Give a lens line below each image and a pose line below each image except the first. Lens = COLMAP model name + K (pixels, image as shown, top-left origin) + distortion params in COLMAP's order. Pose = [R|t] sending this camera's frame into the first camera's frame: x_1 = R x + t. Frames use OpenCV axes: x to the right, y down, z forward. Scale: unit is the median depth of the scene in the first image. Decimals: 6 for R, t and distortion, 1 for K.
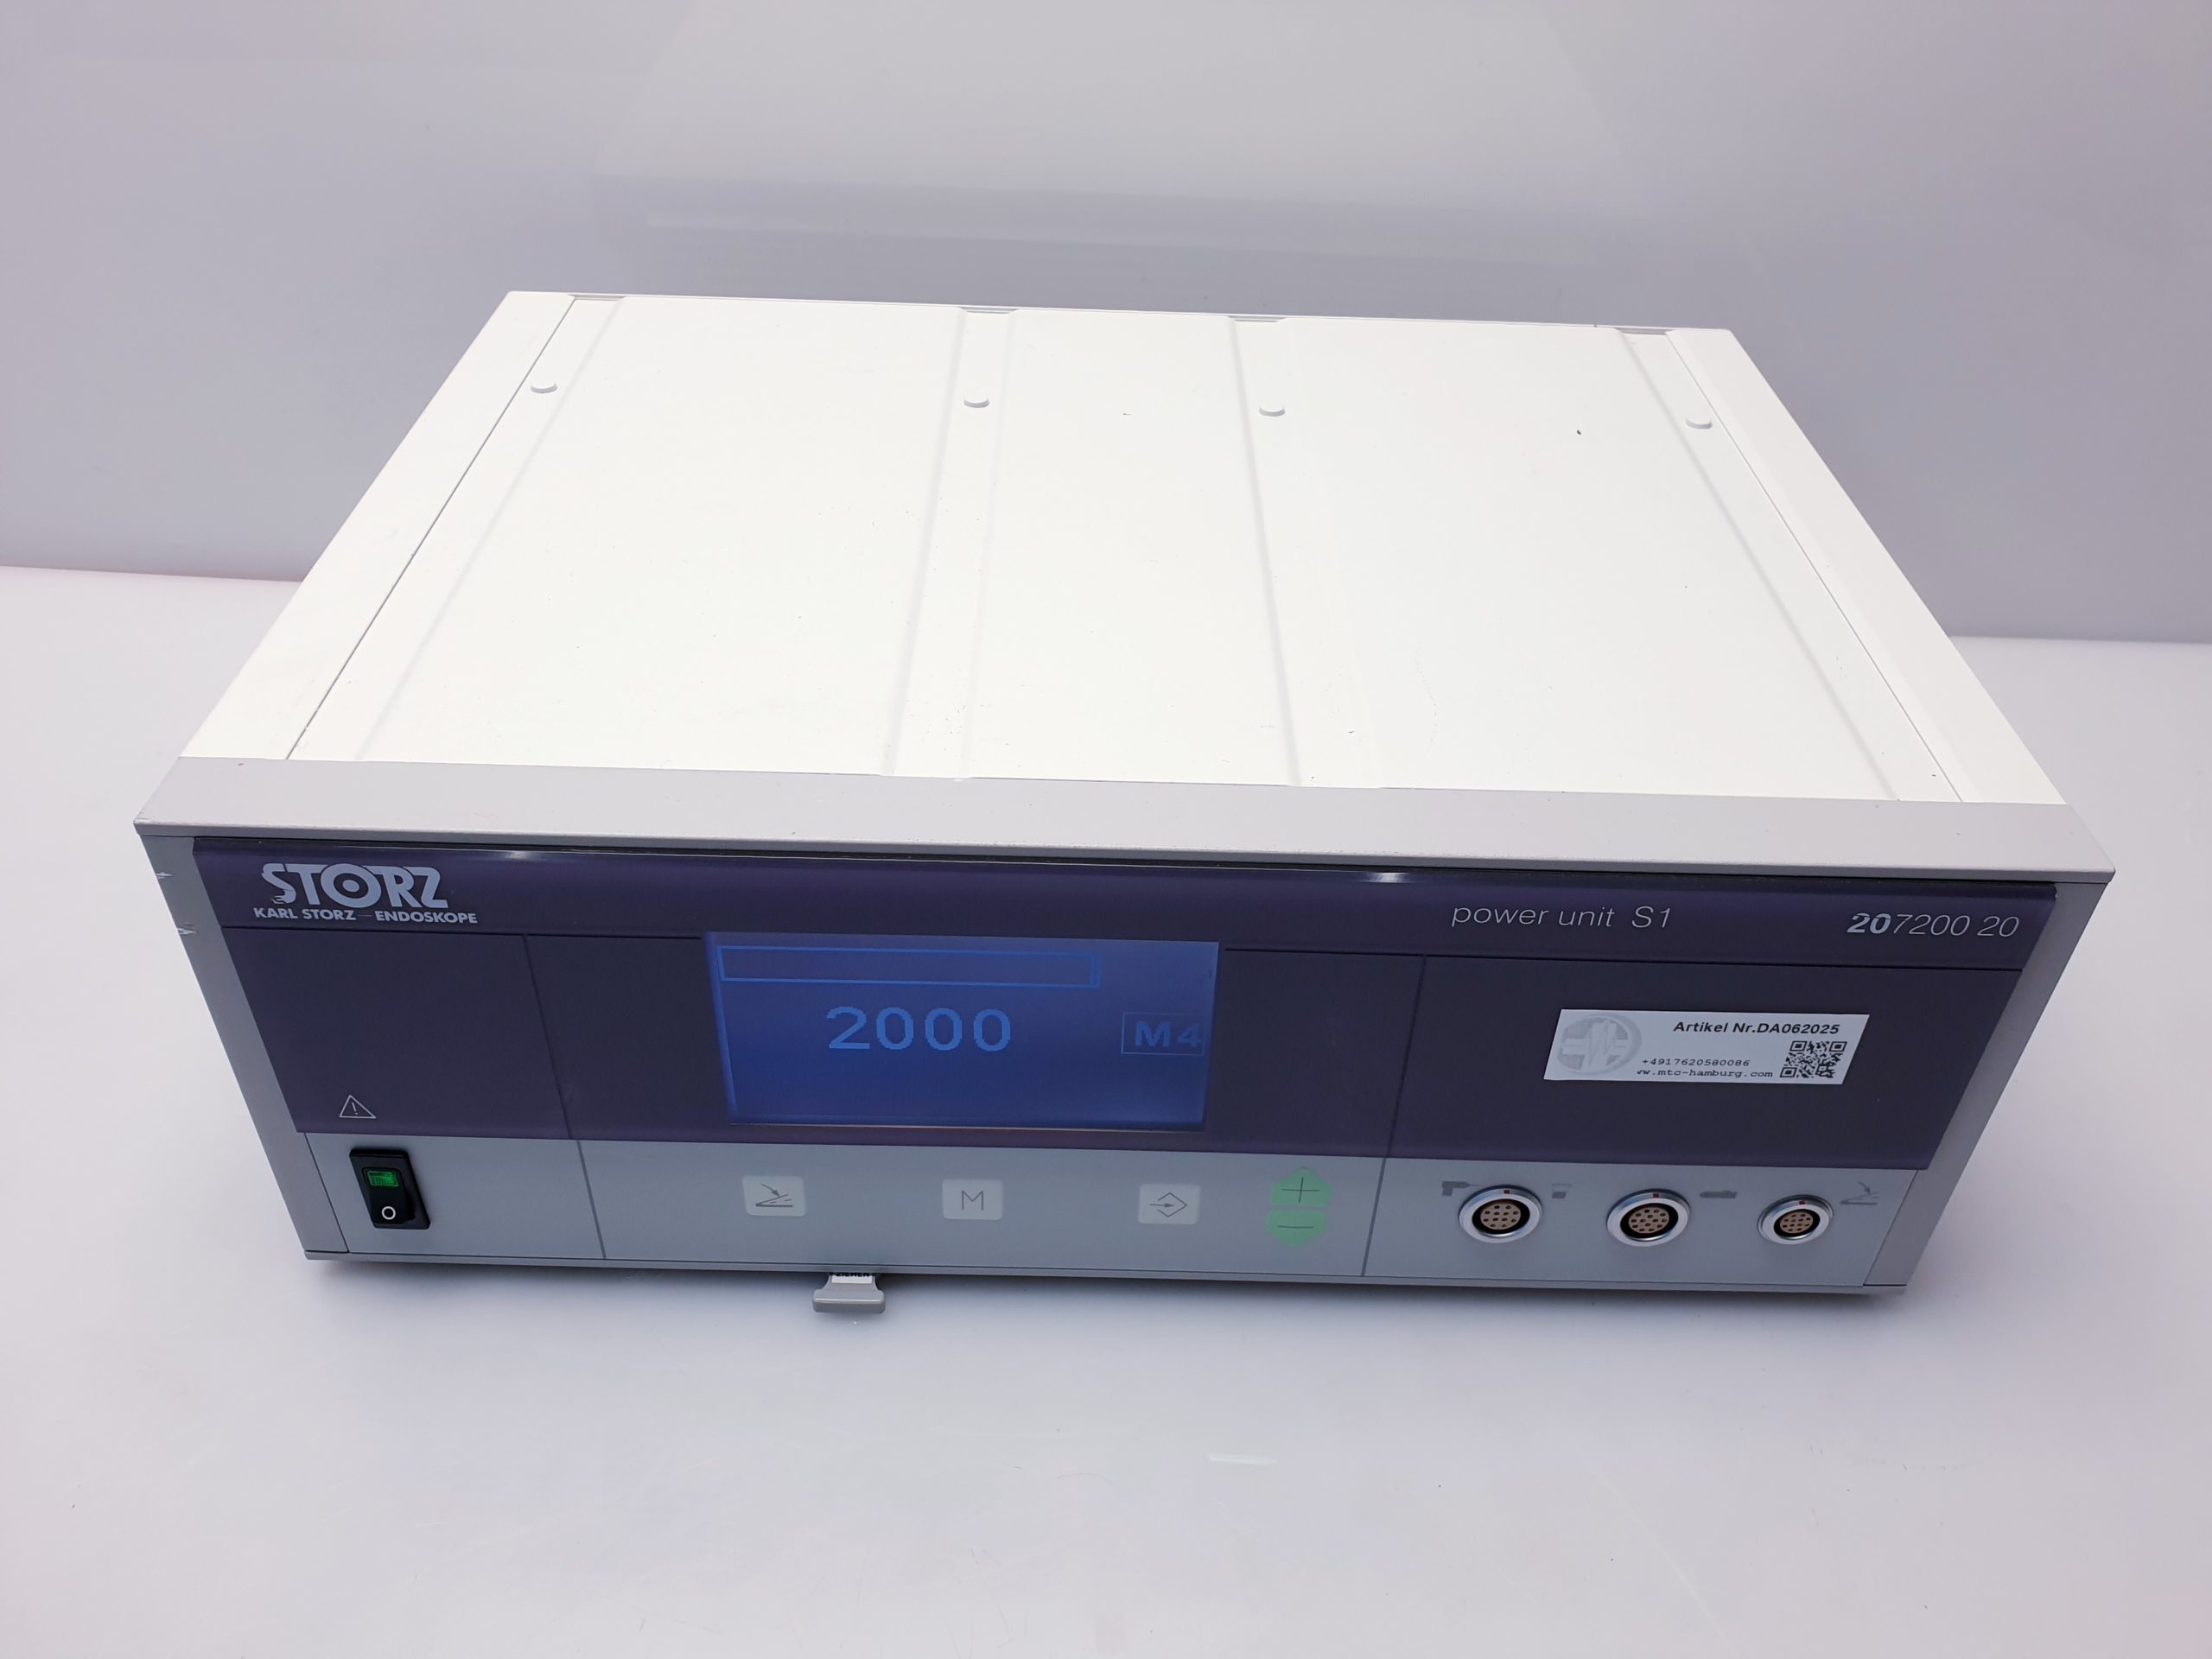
lens RADIAL K [[1752.2, 0, 1110.4], [0, 1752.2, 829.4], [0, 0, 1]] dist [-0.019819, 0.000331]
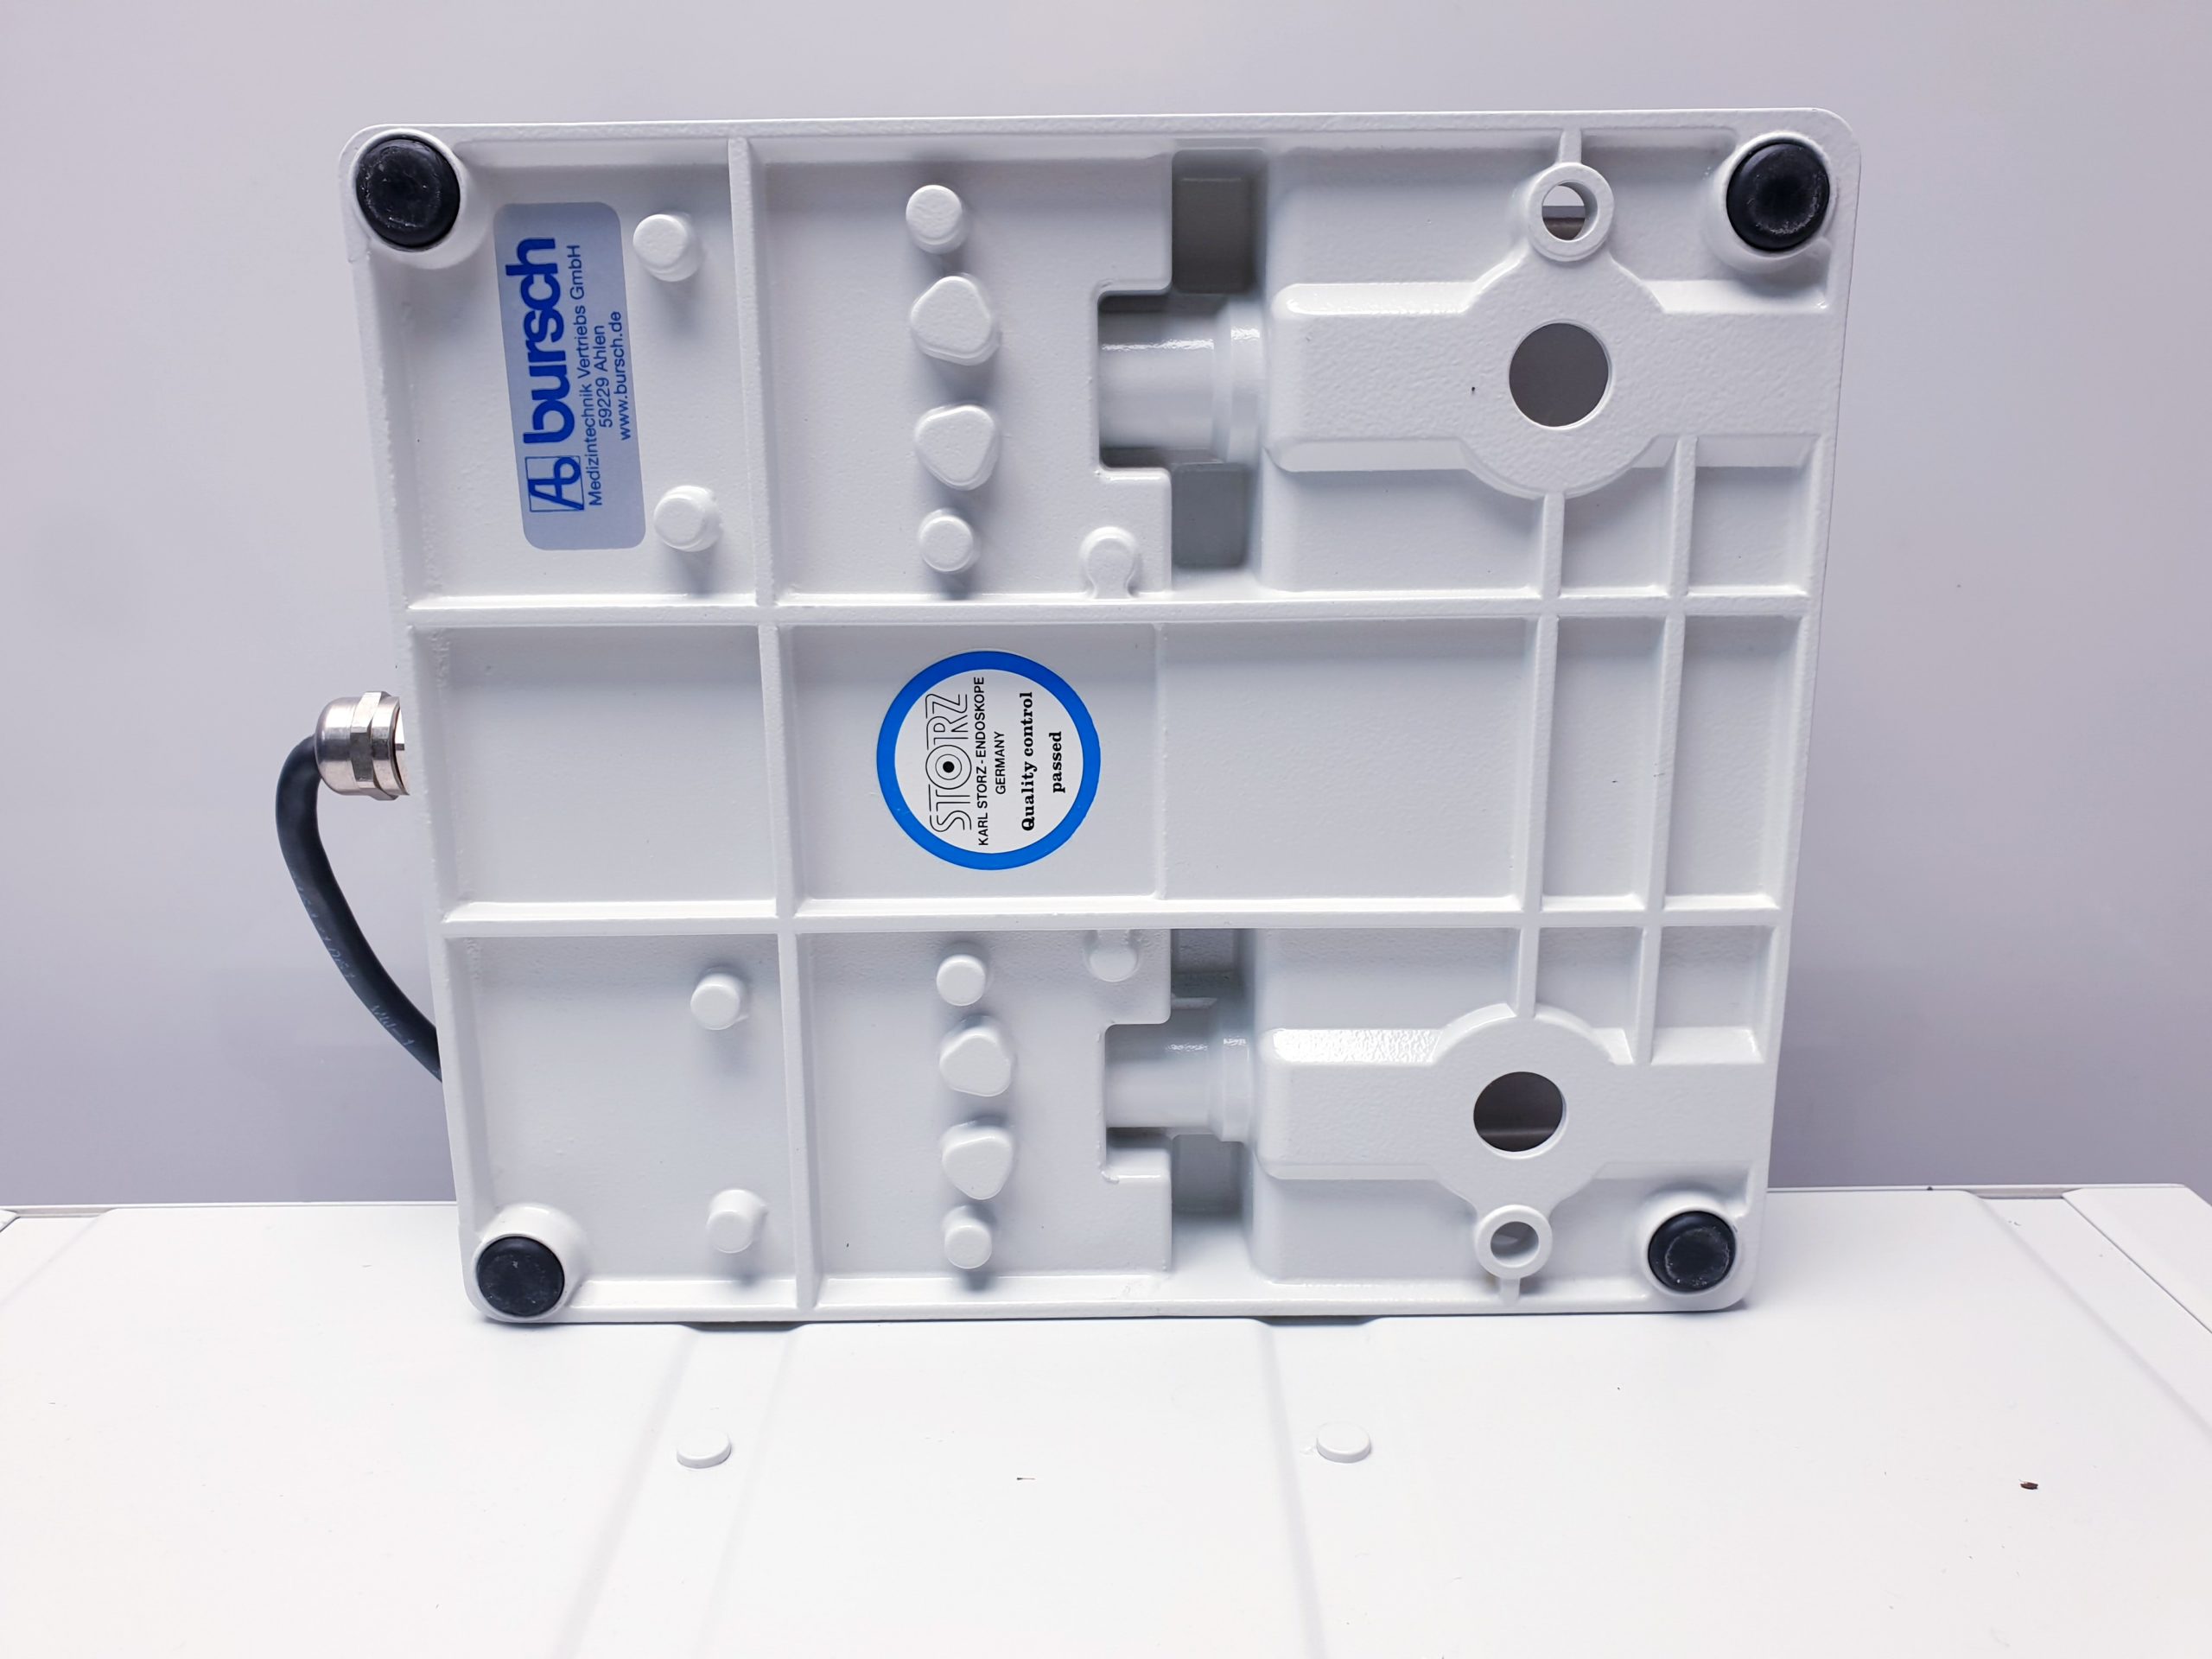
lens RADIAL K [[1752.2, 0, 1103.5], [0, 1752.2, 827.7], [0, 0, 1]] dist [-0.019819, 0.000331]
pose [[0.997710, -0.051681, 0.043622, 0.017577], [0.064301, 0.924758, -0.375083, -0.216267], [-0.020955, 0.377029, 0.925964, 0.502728]]
